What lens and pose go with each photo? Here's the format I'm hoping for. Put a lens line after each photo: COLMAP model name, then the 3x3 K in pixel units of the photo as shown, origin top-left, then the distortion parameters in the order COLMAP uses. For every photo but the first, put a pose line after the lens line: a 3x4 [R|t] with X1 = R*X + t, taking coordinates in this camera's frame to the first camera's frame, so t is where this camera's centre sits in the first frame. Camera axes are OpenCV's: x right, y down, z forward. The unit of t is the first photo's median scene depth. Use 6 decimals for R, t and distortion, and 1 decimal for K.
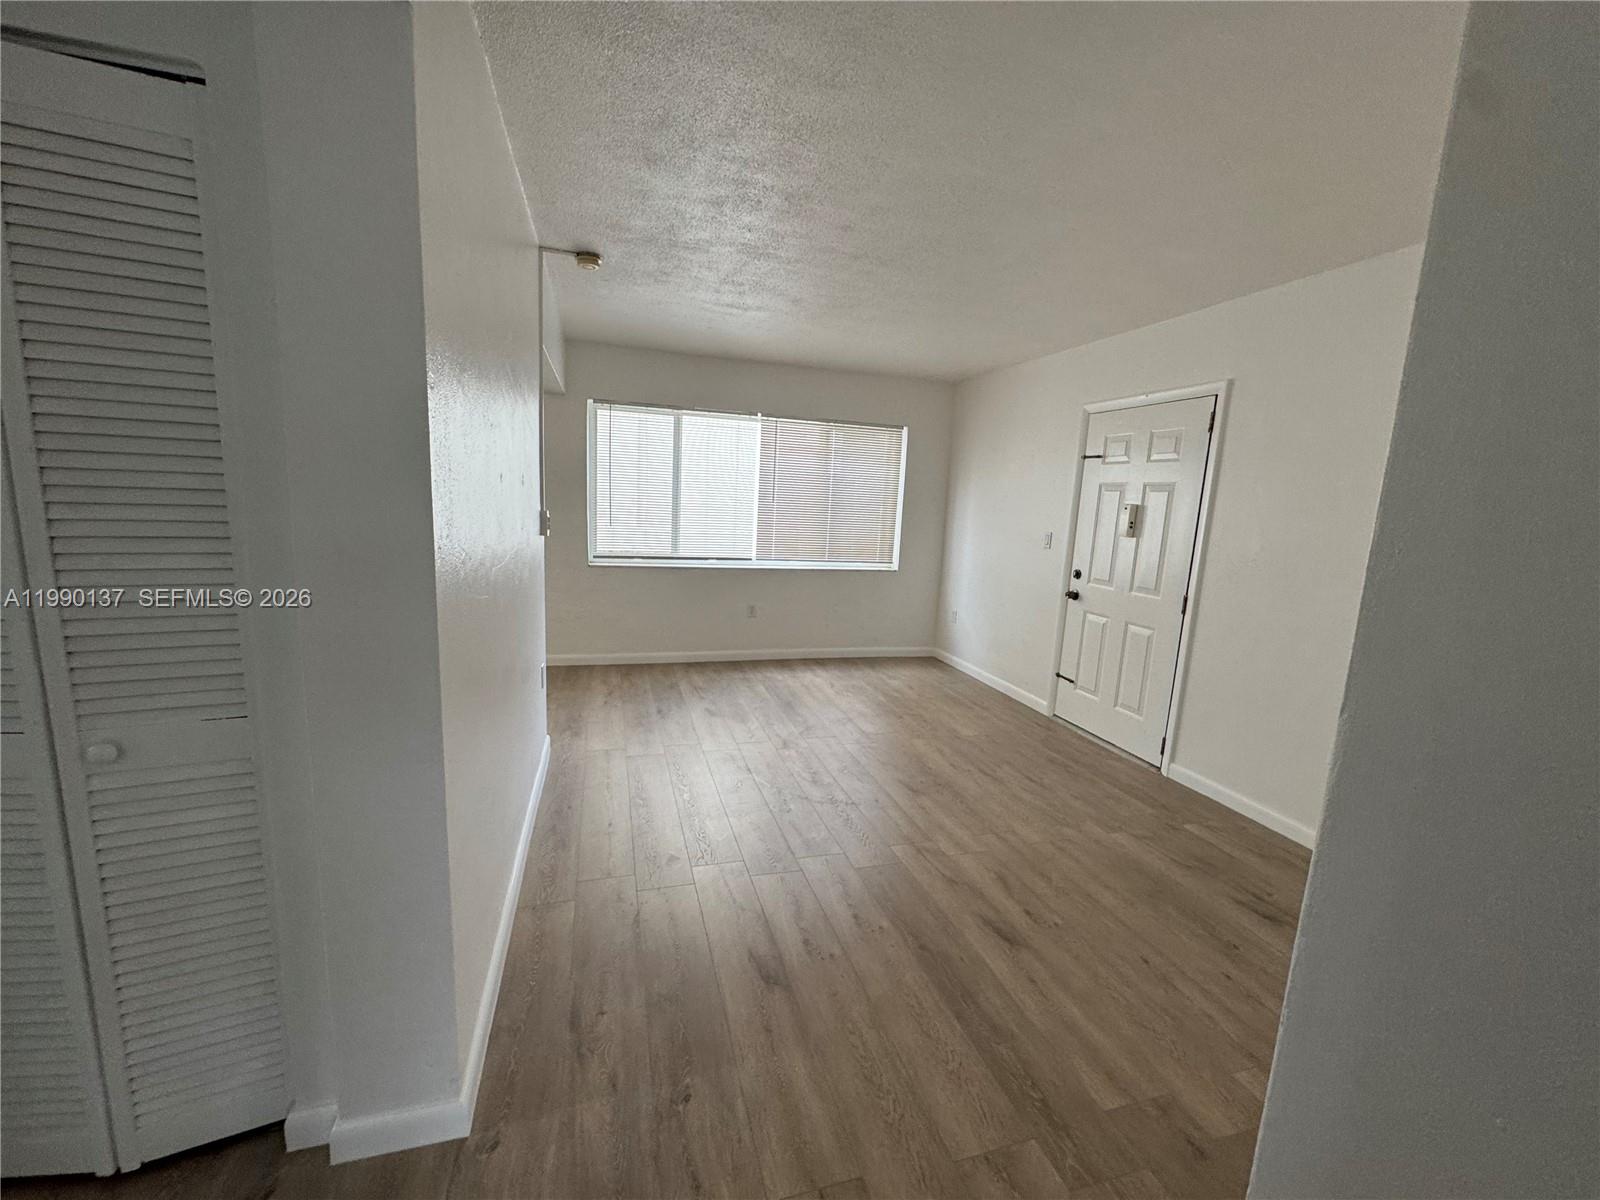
lens RADIAL K [[641.2, 0, 800.0], [0, 641.2, 600.0], [0, 0, 1]] dist [-0.002322, -0.000391]
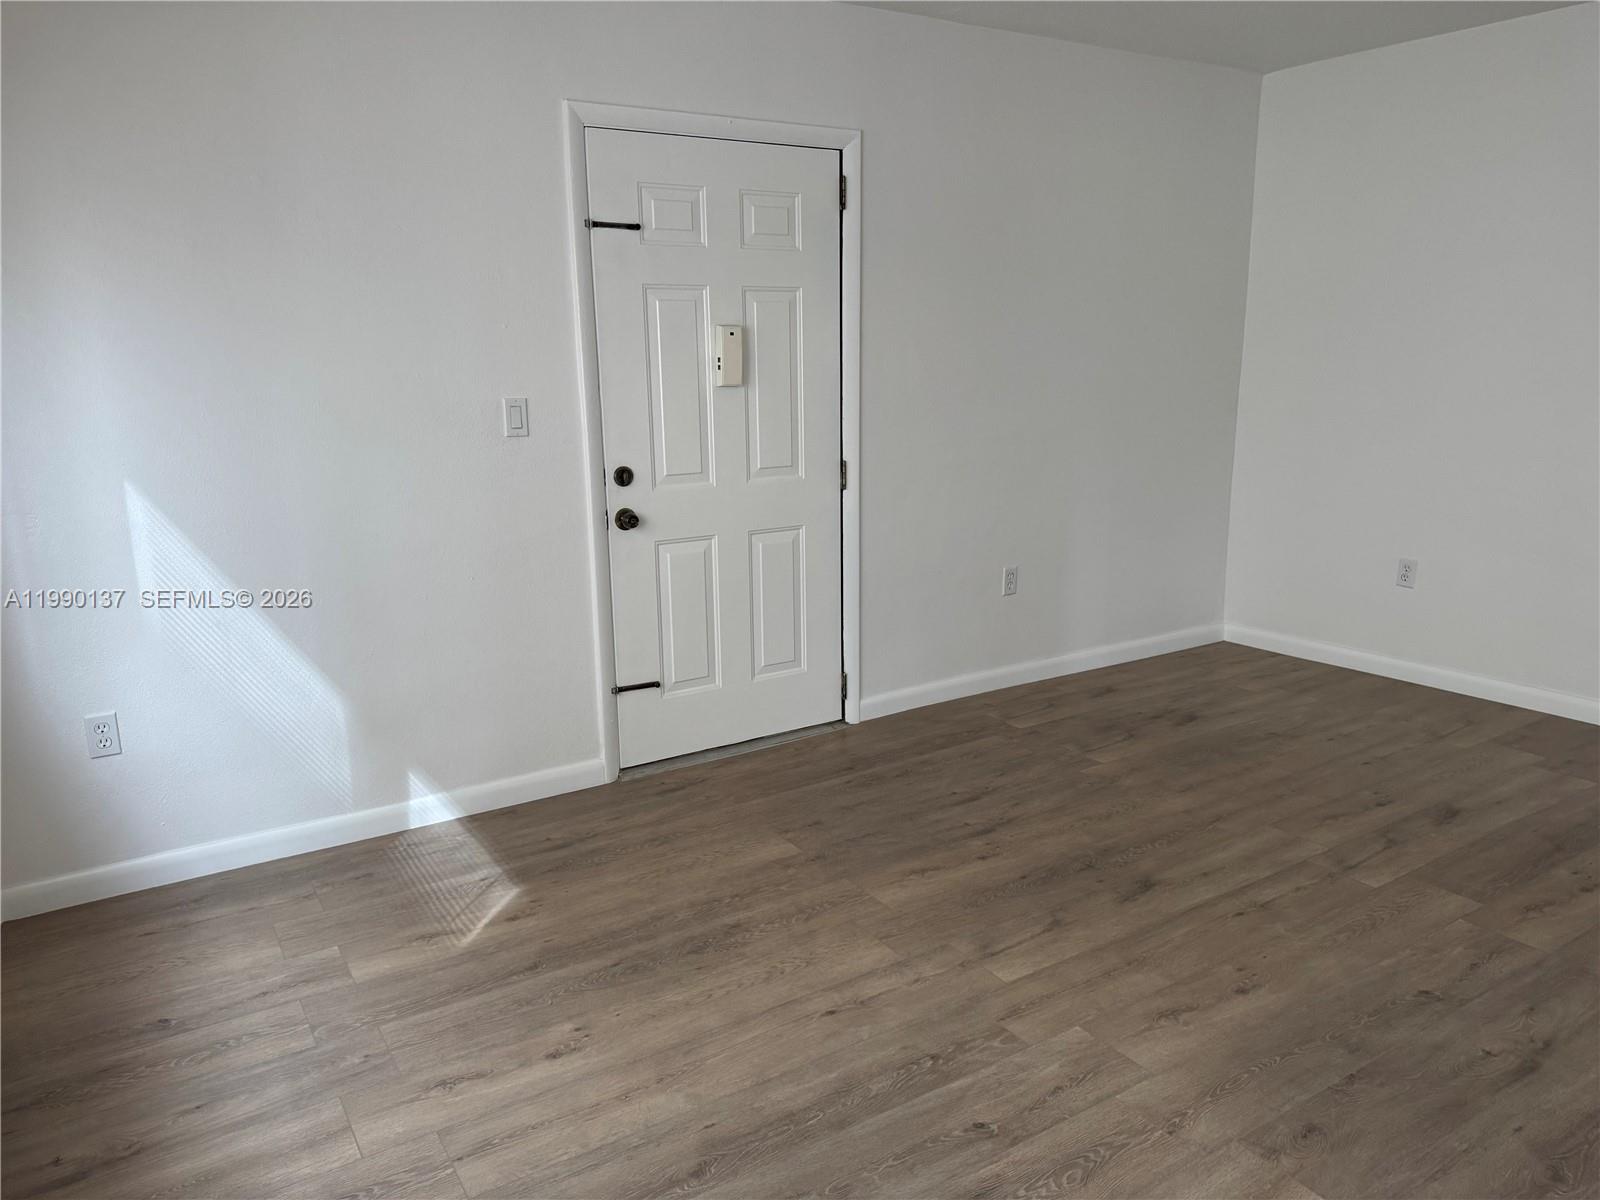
lens RADIAL K [[1125.5, 0, 800.0], [0, 1125.5, 600.0], [0, 0, 1]] dist [0.137391, -0.206009]
pose [[-0.275403, -0.260902, 0.925248, -0.362351], [0.151171, 0.938739, 0.309703, -0.169488], [-0.949368, 0.225164, -0.219091, 0.927077]]
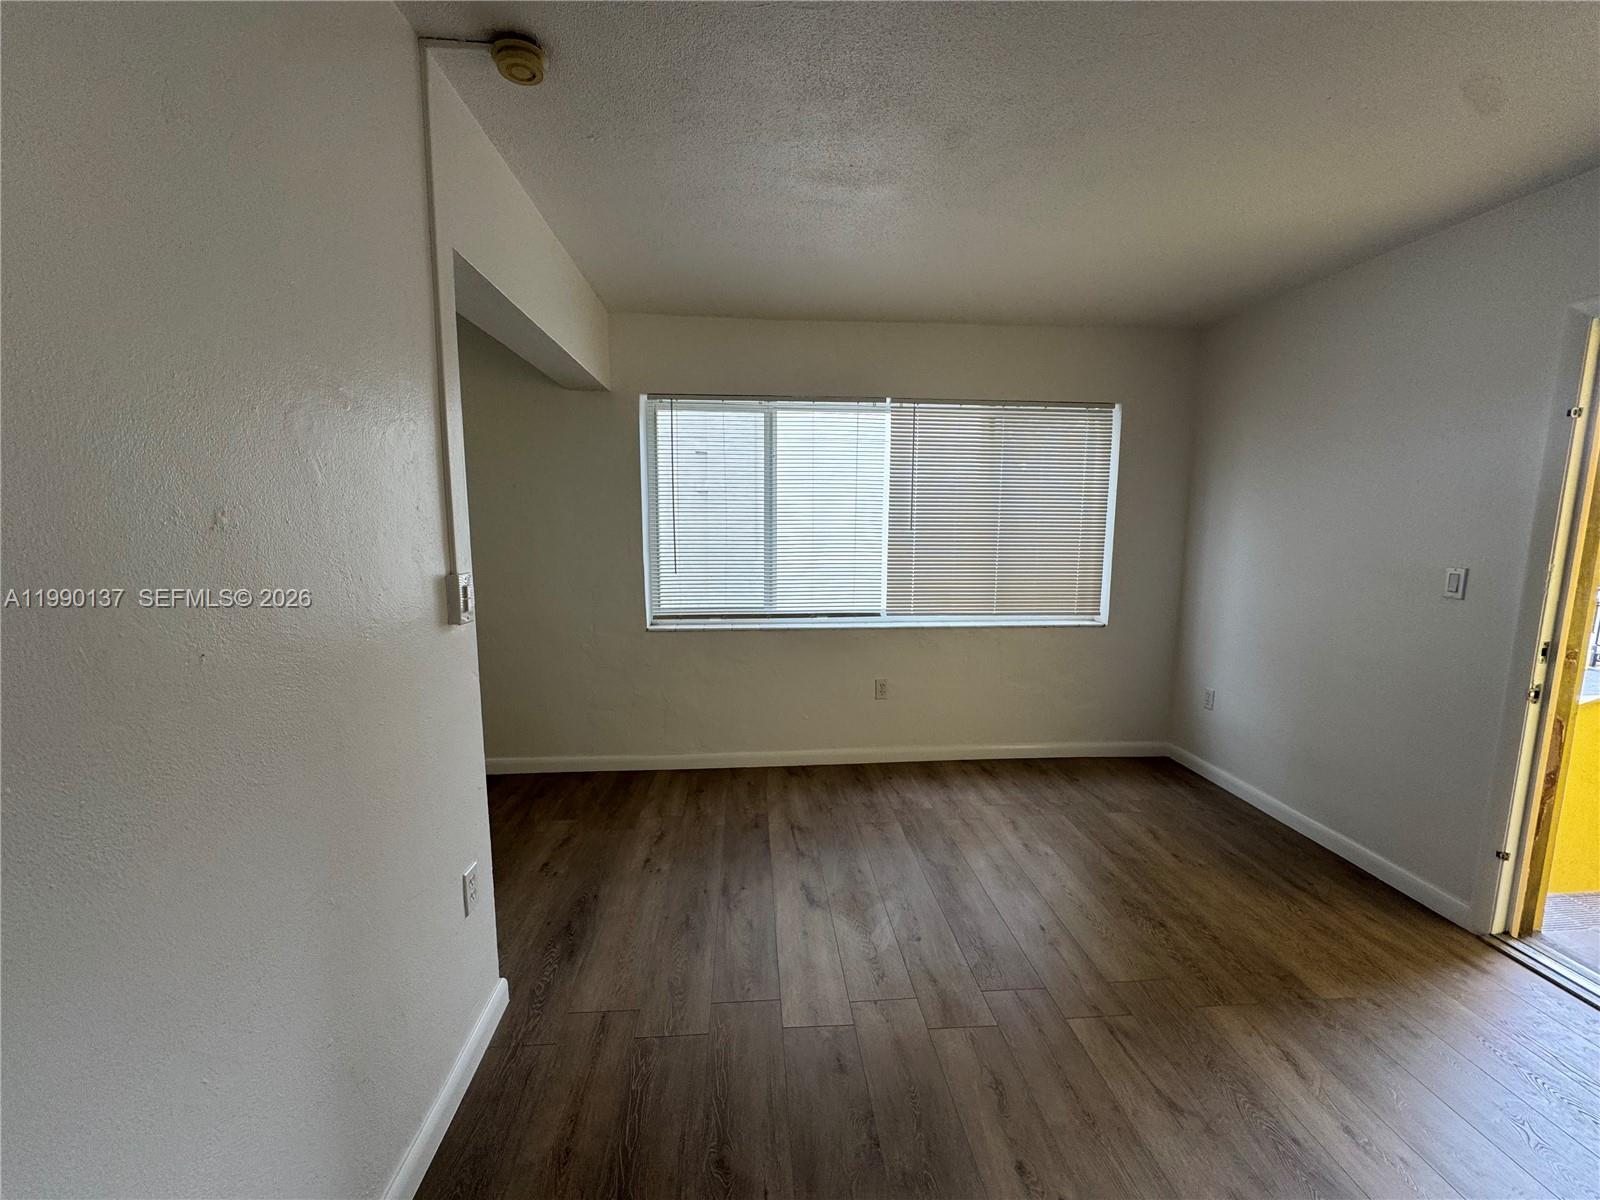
lens RADIAL K [[641.2, 0, 800.0], [0, 641.2, 600.0], [0, 0, 1]] dist [-0.002322, -0.000391]
pose [[0.977698, -0.017552, -0.209279, -0.017938], [0.010540, 0.999347, -0.034571, -0.062111], [0.209749, 0.031594, 0.977245, 0.354191]]
